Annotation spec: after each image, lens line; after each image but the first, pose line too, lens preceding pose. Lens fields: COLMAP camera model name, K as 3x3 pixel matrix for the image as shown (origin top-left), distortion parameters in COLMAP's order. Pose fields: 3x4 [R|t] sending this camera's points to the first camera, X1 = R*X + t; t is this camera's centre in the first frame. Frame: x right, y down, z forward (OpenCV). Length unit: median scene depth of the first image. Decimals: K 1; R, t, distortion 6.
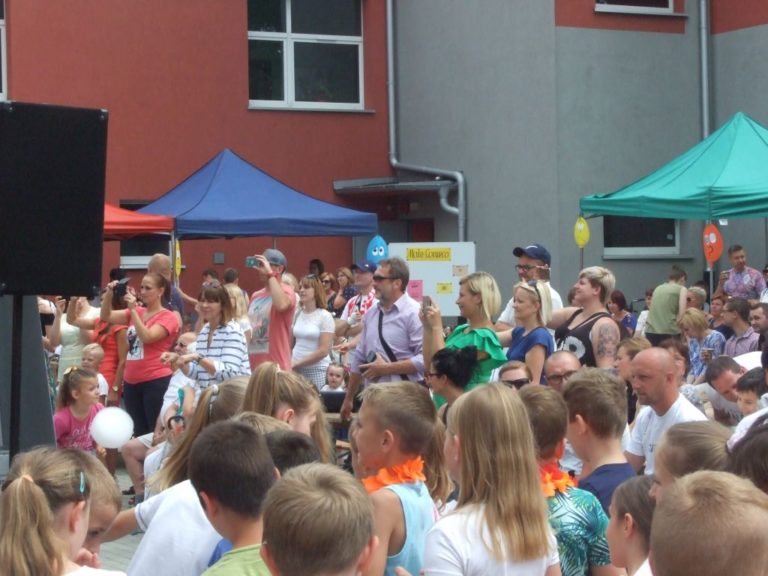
lens RADIAL K [[2024.4, 0, 384.0], [0, 2024.4, 288.0], [0, 0, 1]] dist [-0.102768, -0.721846]
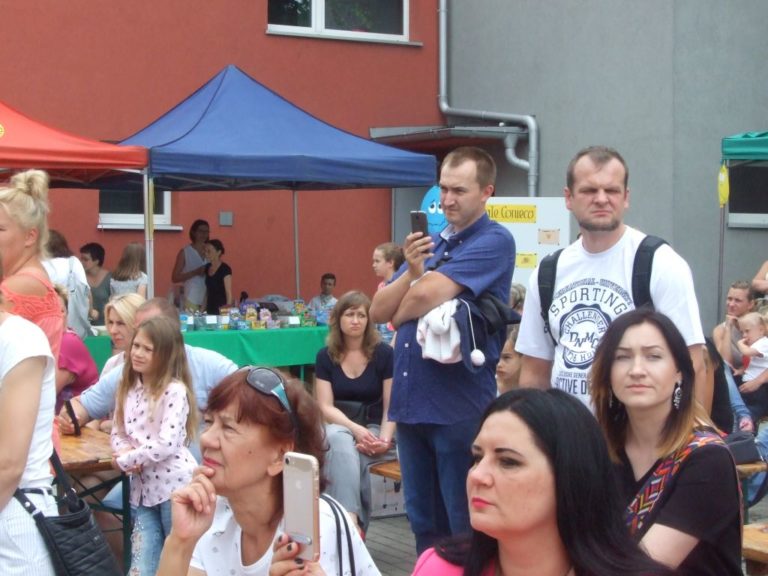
lens RADIAL K [[1347.7, 0, 384.0], [0, 1347.7, 288.0], [0, 0, 1]] dist [0.026569, 0.105693]
pose [[0.999760, 0.021153, 0.005698, -0.021788], [-0.021221, 0.999700, 0.012254, 0.004768], [-0.005437, -0.012372, 0.999909, 0.472289]]
